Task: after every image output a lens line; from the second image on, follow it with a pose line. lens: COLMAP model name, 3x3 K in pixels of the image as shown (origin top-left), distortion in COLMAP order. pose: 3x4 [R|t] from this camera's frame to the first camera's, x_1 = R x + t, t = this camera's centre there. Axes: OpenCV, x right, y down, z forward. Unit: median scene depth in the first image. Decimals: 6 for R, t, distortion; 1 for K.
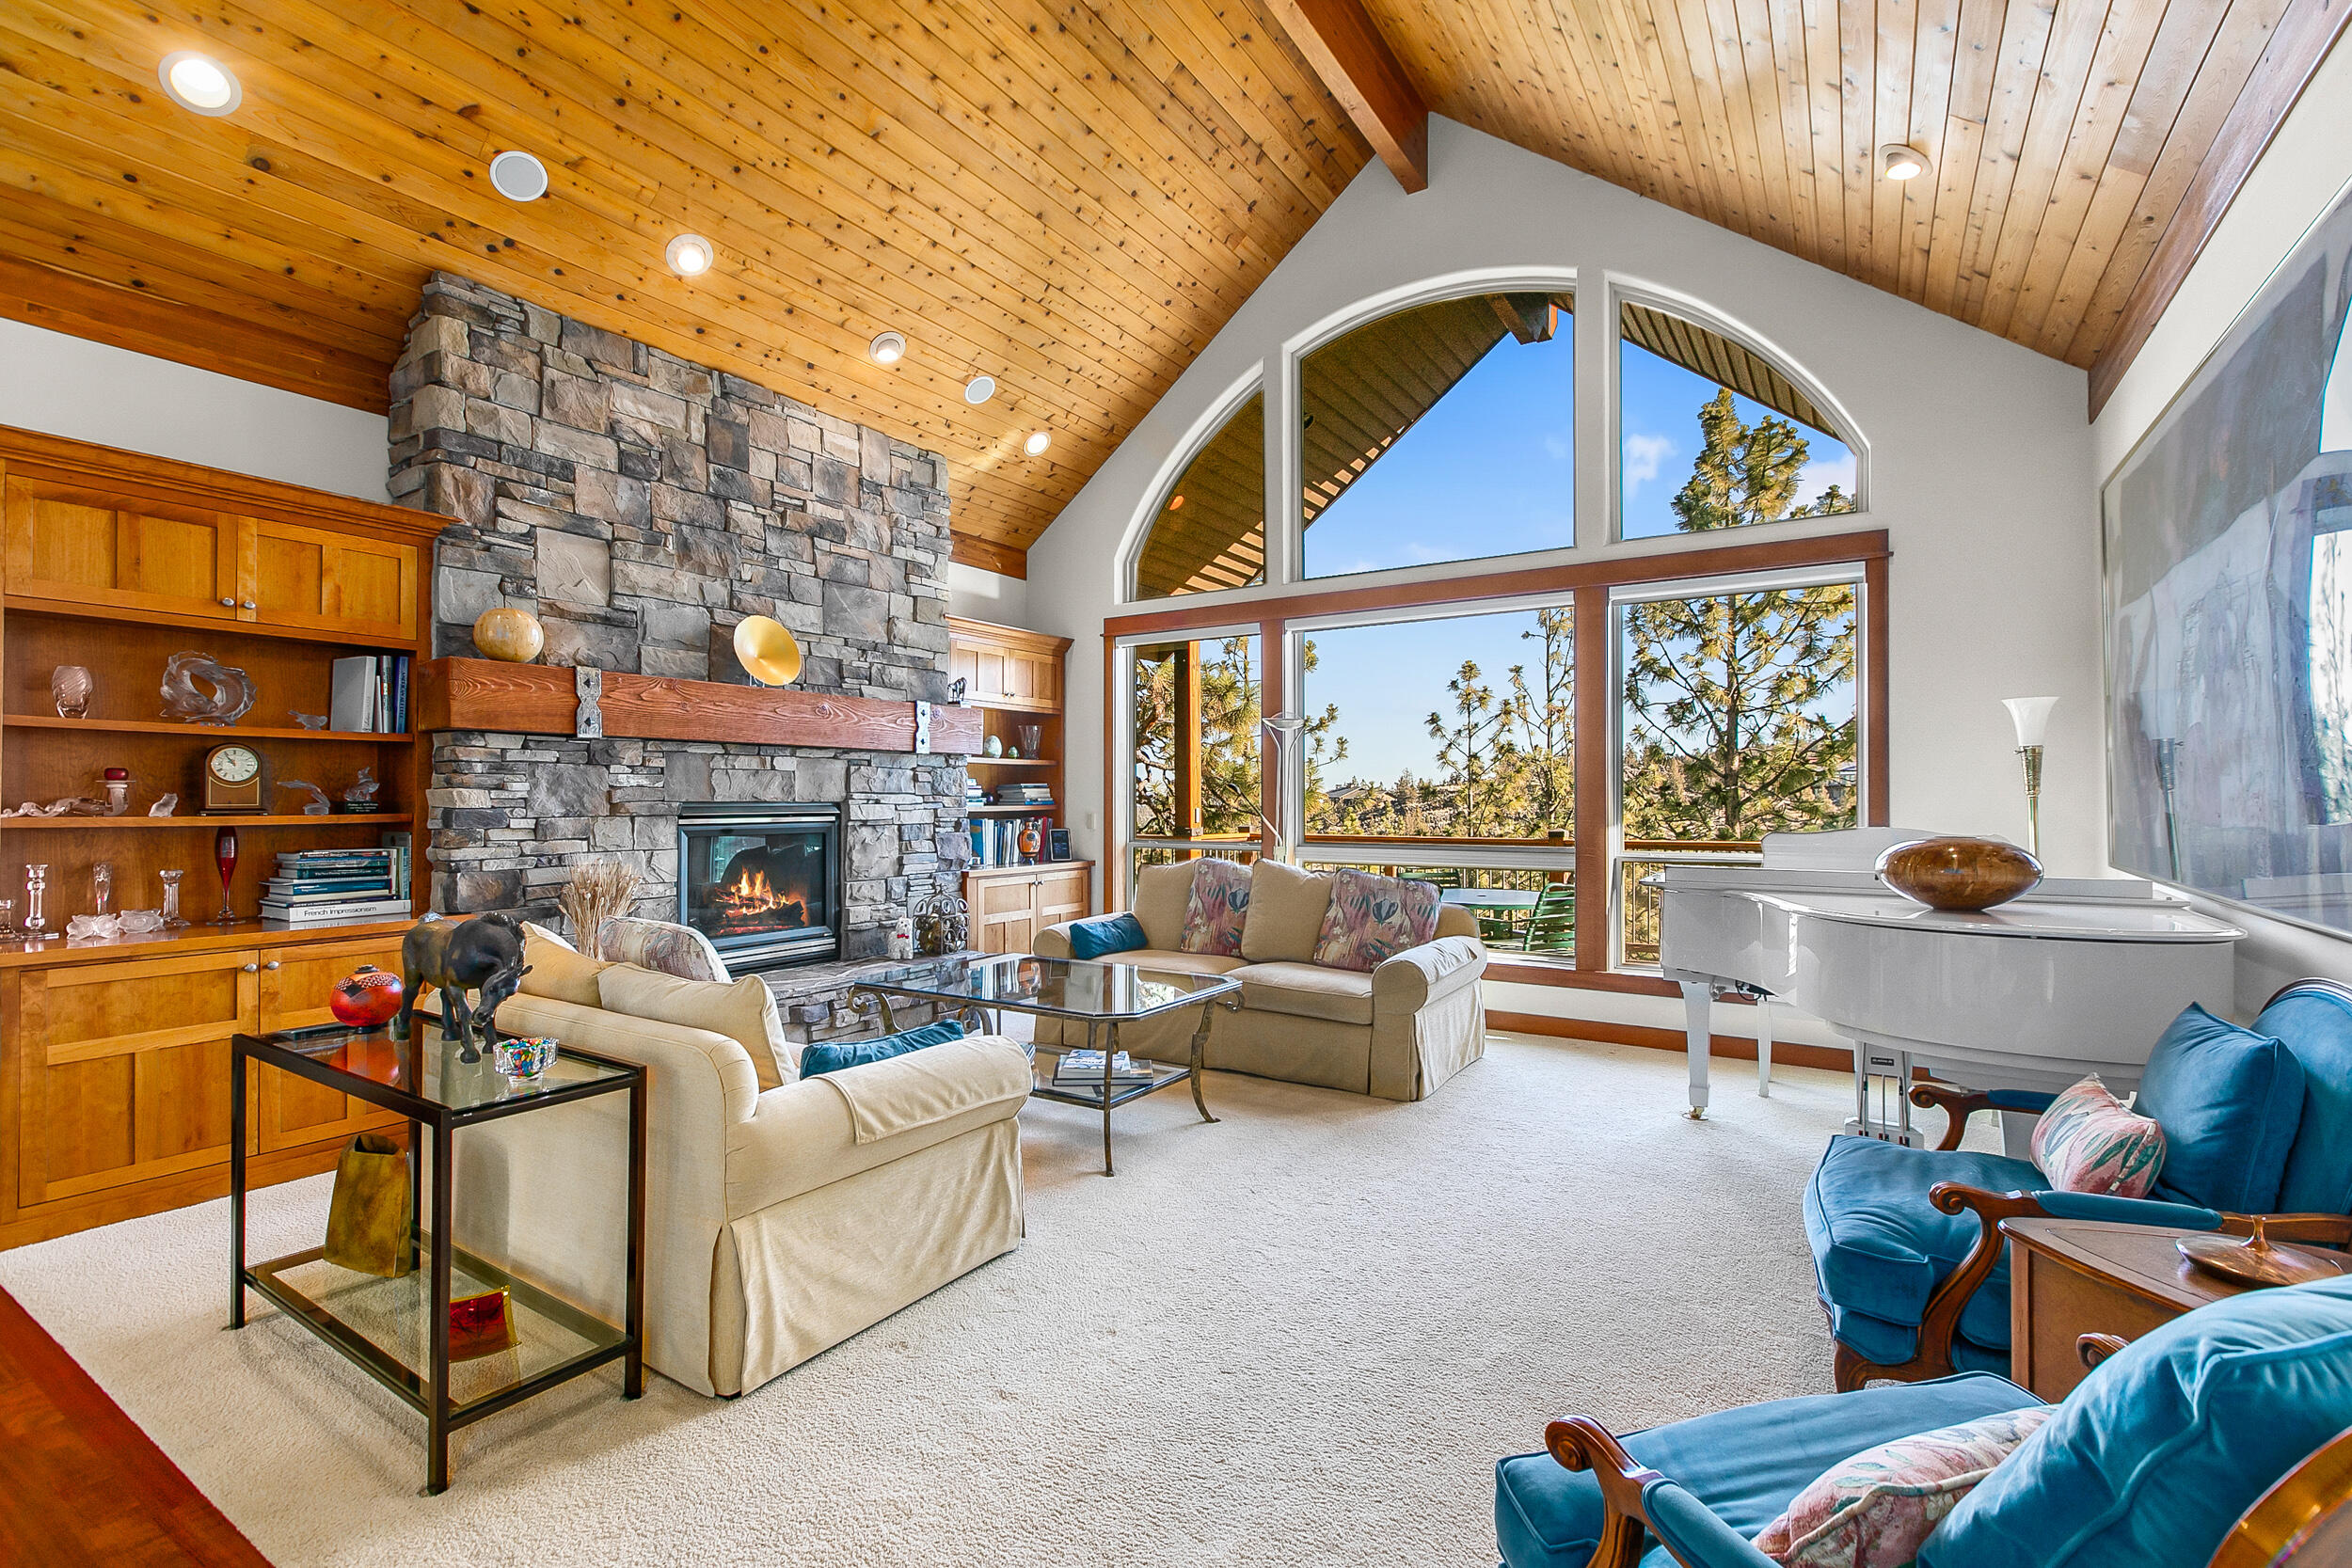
lens RADIAL K [[1052.0, 0, 1182.4], [0, 1052.0, 797.3], [0, 0, 1]] dist [0.001198, 0.000095]
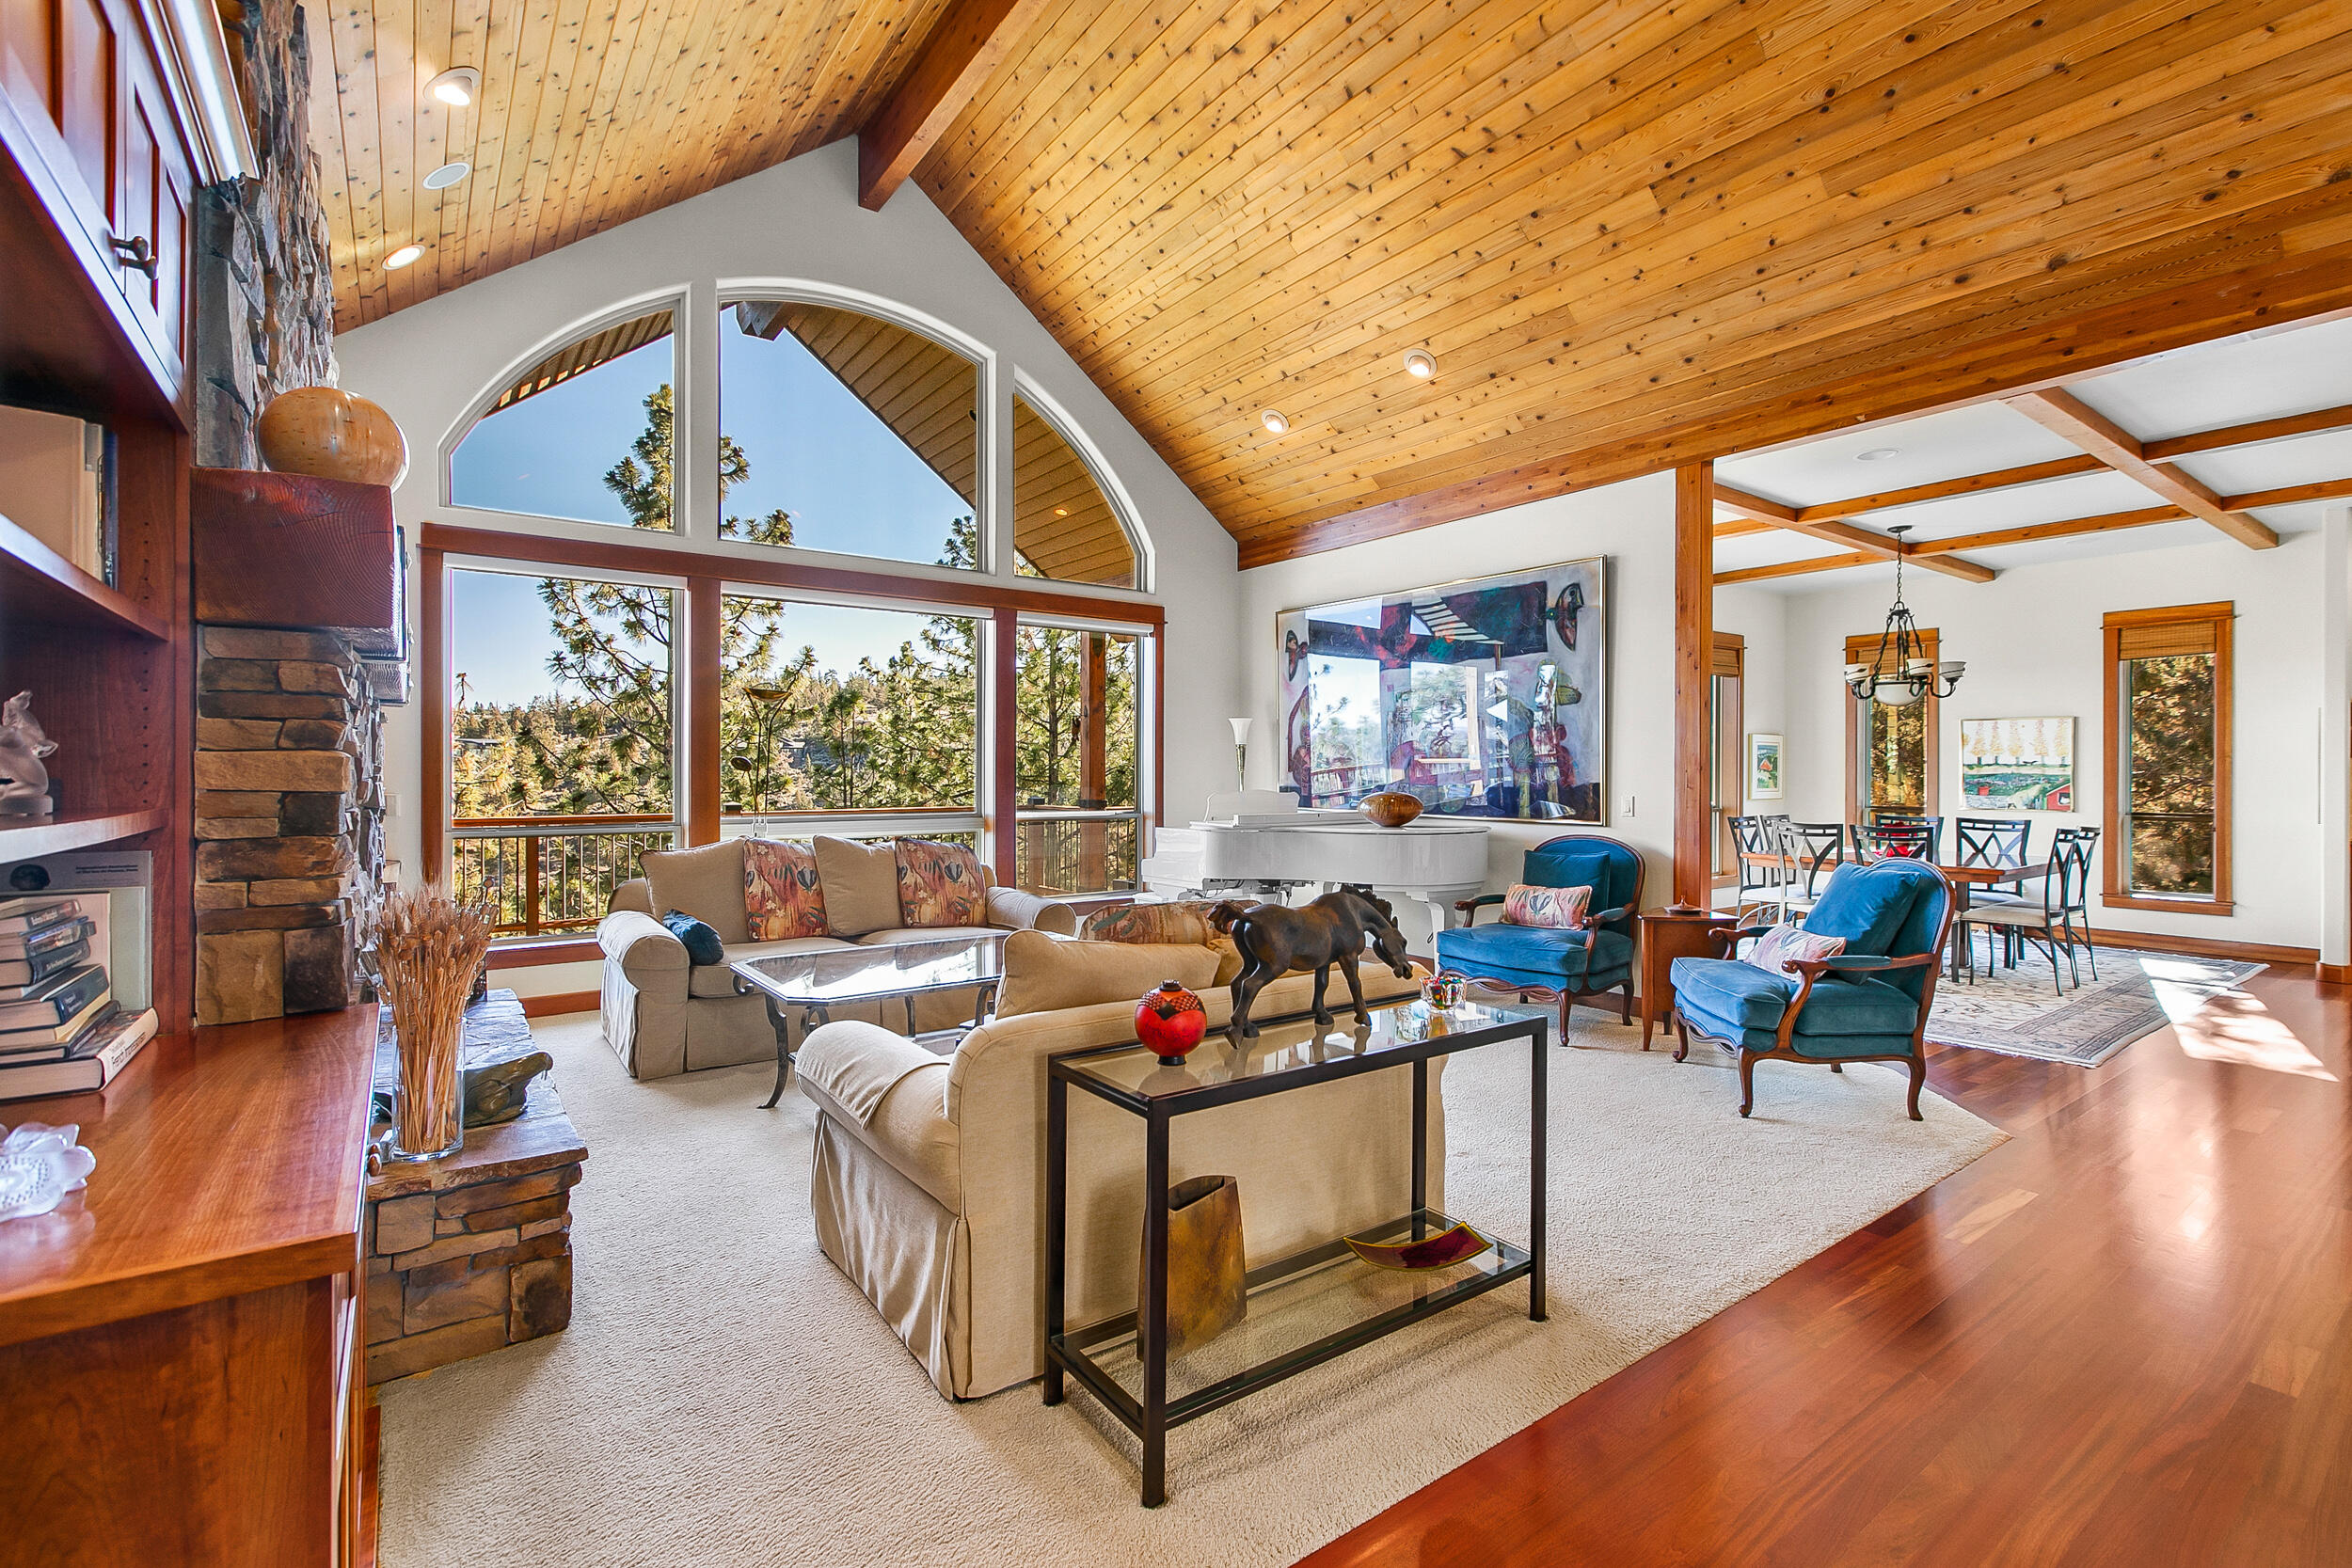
lens RADIAL K [[1054.6, 0, 1181.1], [0, 1054.6, 775.9], [0, 0, 1]] dist [-0.001018, 0.000038]
pose [[0.360626, -0.000691, 0.932710, -0.795646], [-0.002738, 0.999995, 0.001799, 0.001648], [-0.932706, -0.003202, 0.360622, 0.369079]]
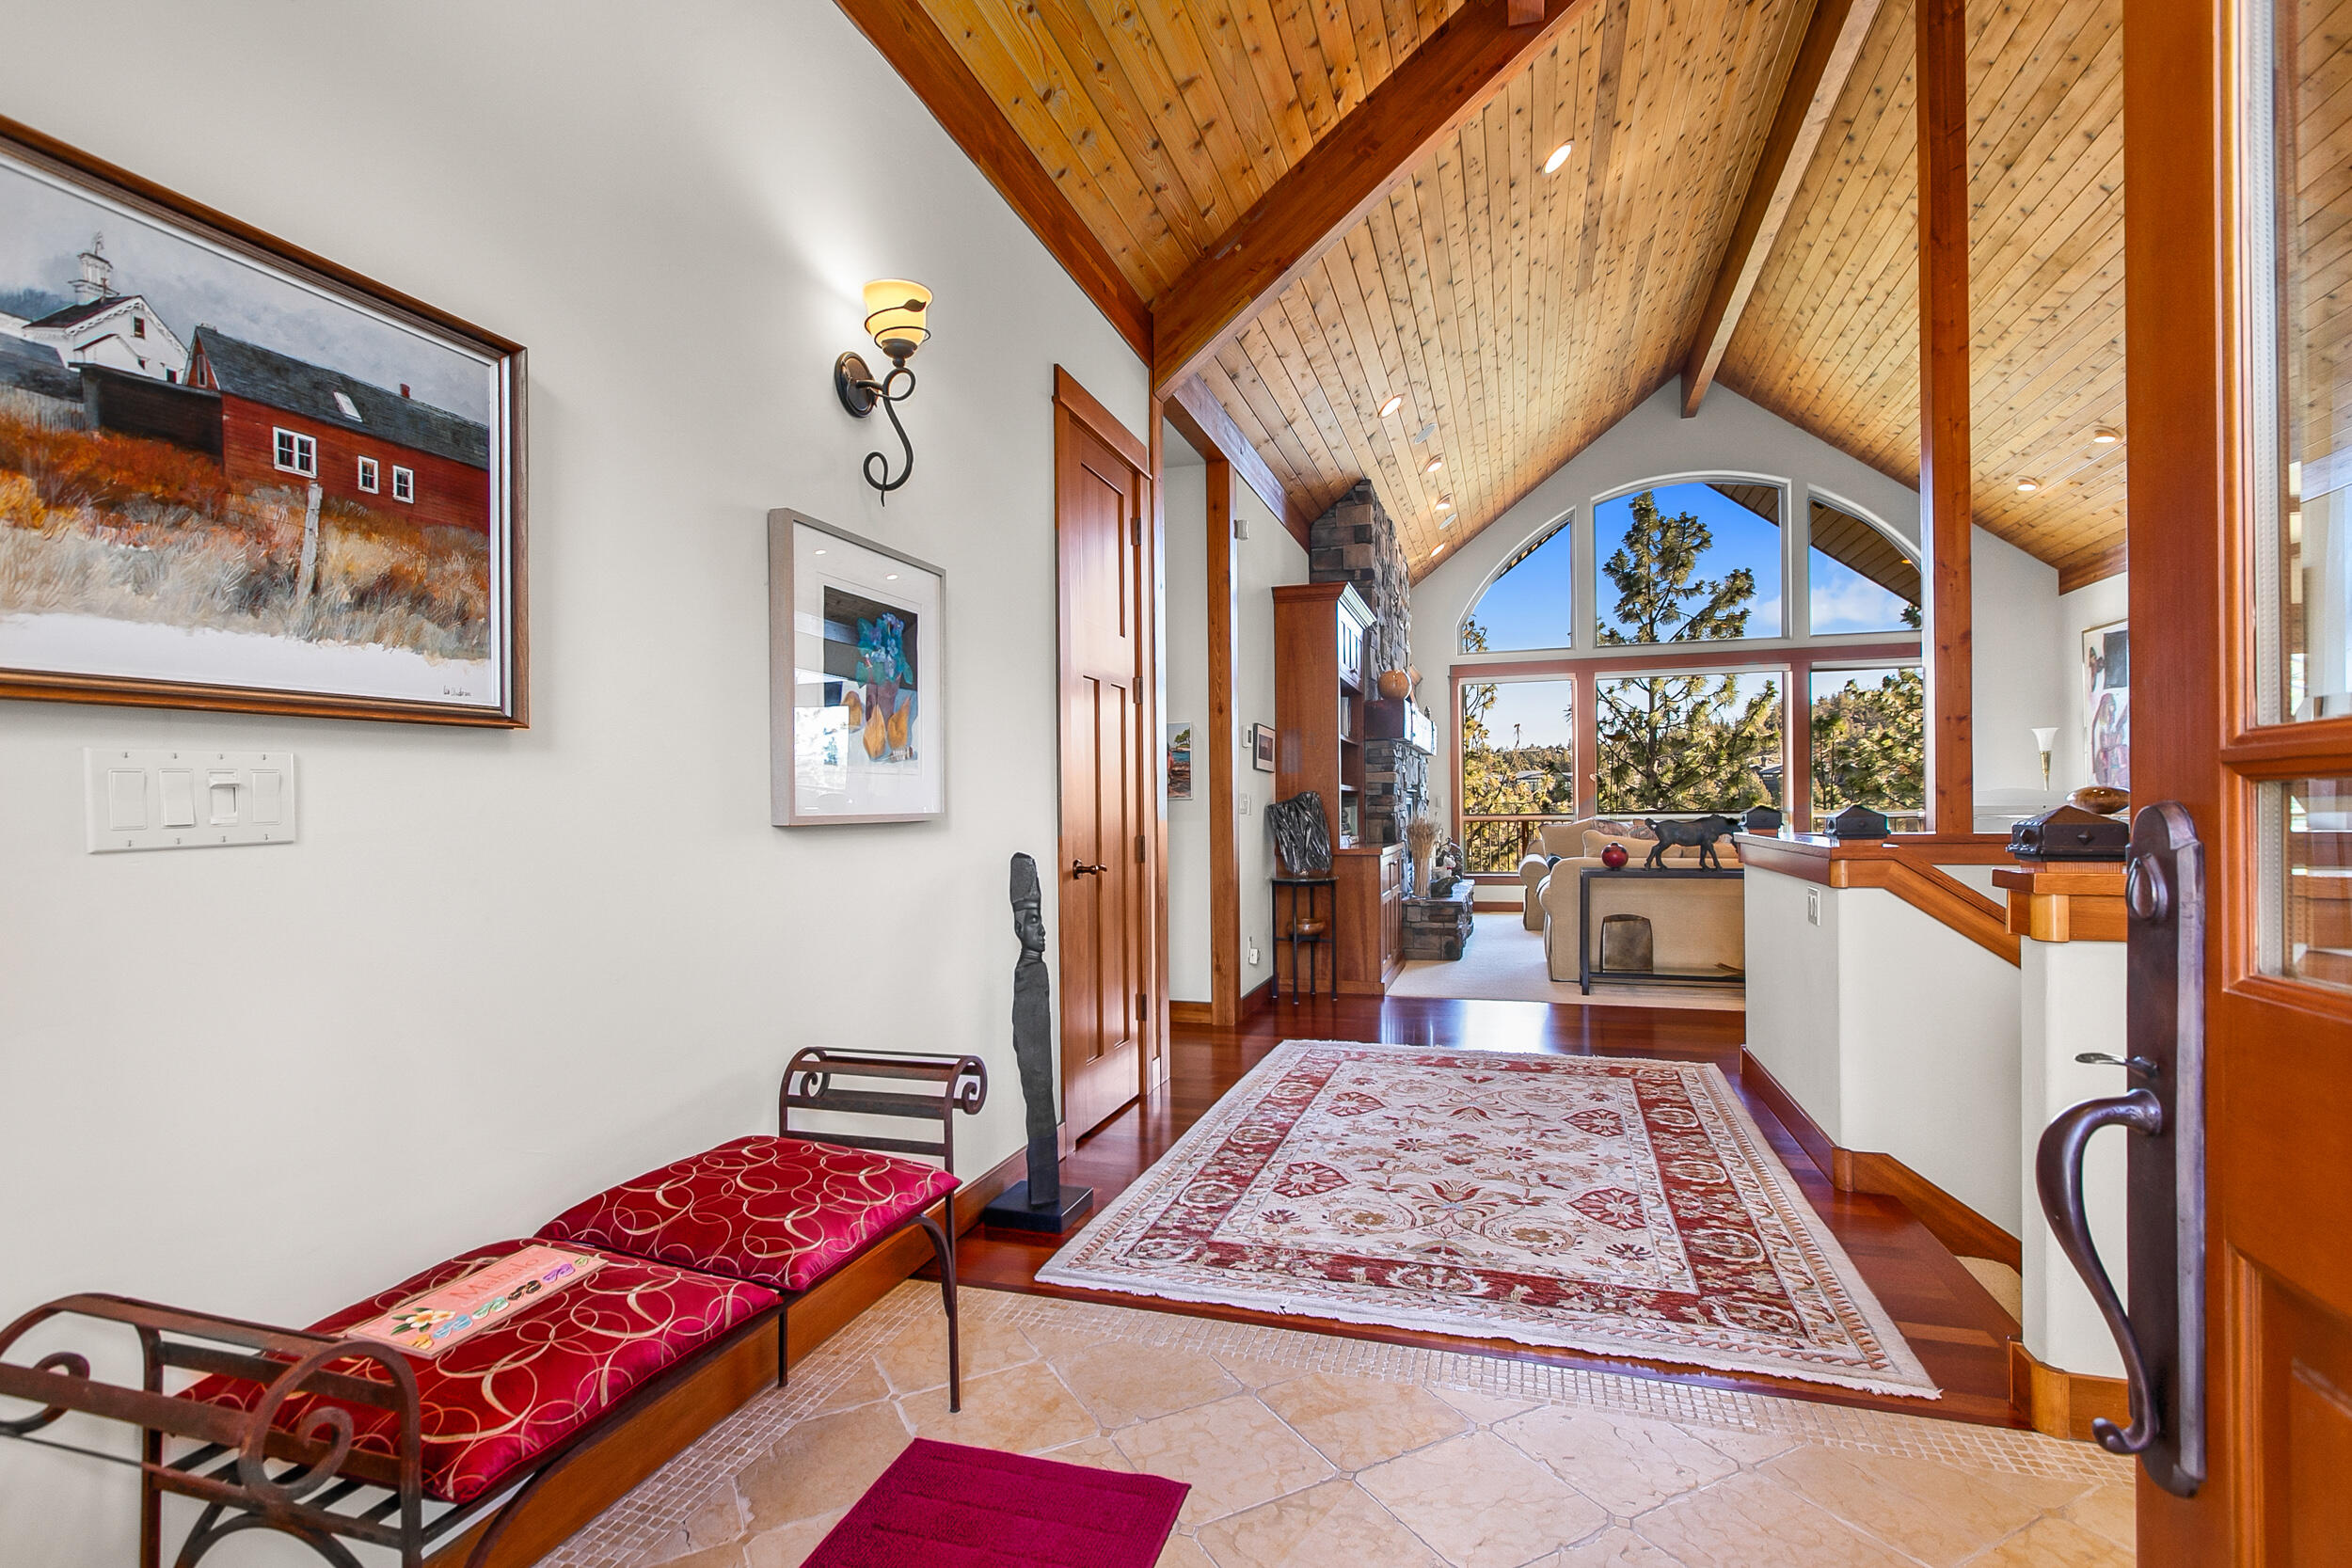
lens RADIAL K [[1117.1, 0, 1180.9], [0, 1117.1, 809.9], [0, 0, 1]] dist [-0.000994, -0.000145]
pose [[0.962217, -0.009642, 0.272113, -1.227618], [0.009597, 0.999953, 0.001494, 0.039877], [-0.272115, 0.001174, 0.962264, -0.561378]]
